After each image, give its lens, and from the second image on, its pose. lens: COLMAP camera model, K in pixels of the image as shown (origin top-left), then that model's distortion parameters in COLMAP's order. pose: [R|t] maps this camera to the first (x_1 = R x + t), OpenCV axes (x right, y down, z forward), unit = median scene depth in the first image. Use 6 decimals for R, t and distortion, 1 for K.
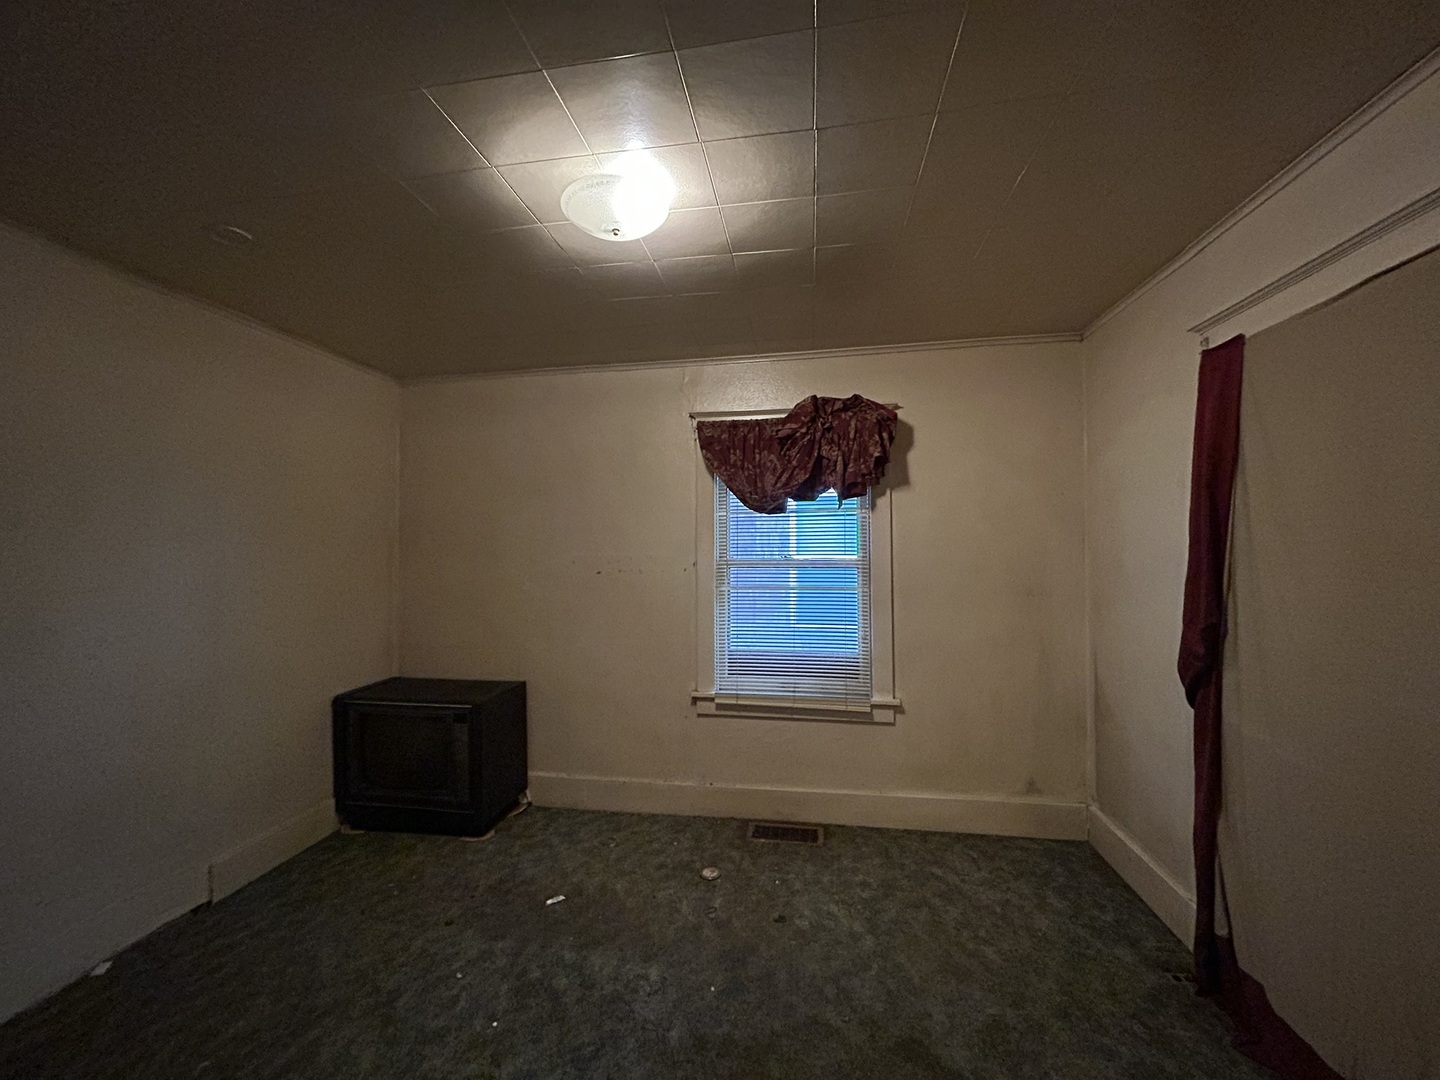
lens RADIAL K [[576.1, 0, 718.4], [0, 576.1, 540.3], [0, 0, 1]] dist [-0.003572, 0.000646]
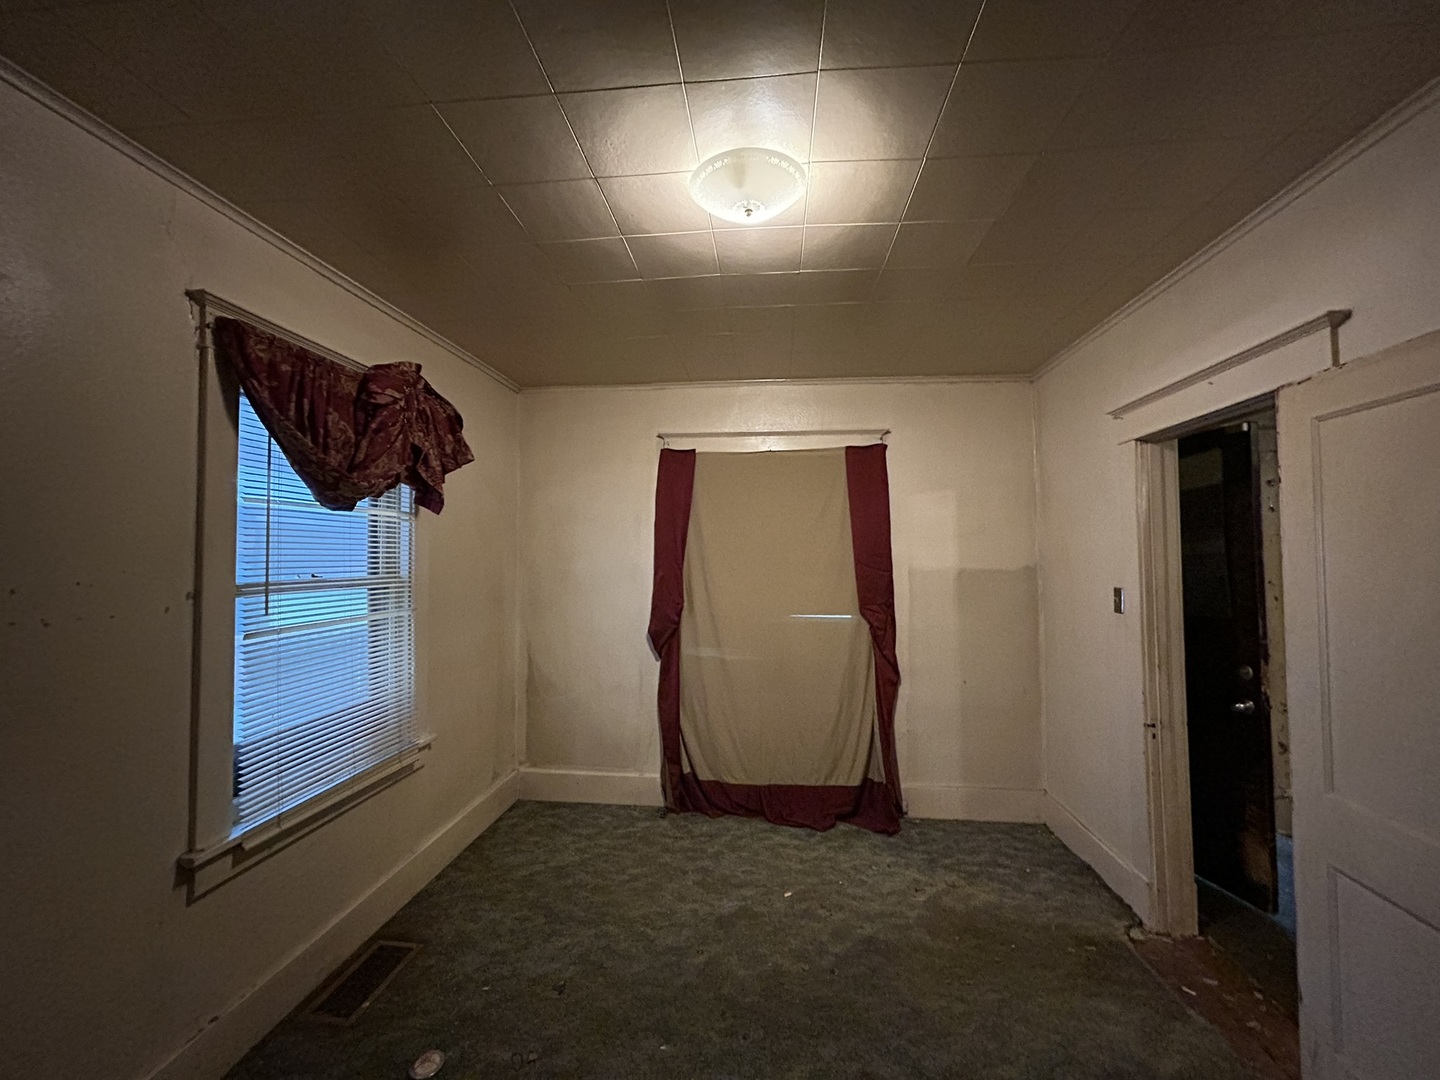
lens RADIAL K [[576.1, 0, 718.4], [0, 576.1, 540.3], [0, 0, 1]] dist [-0.003572, 0.000646]
pose [[-0.062034, 0.035715, 0.997435, -0.707166], [-0.012242, 0.999257, -0.036542, 0.008891], [-0.997999, -0.014477, -0.061551, 0.729758]]
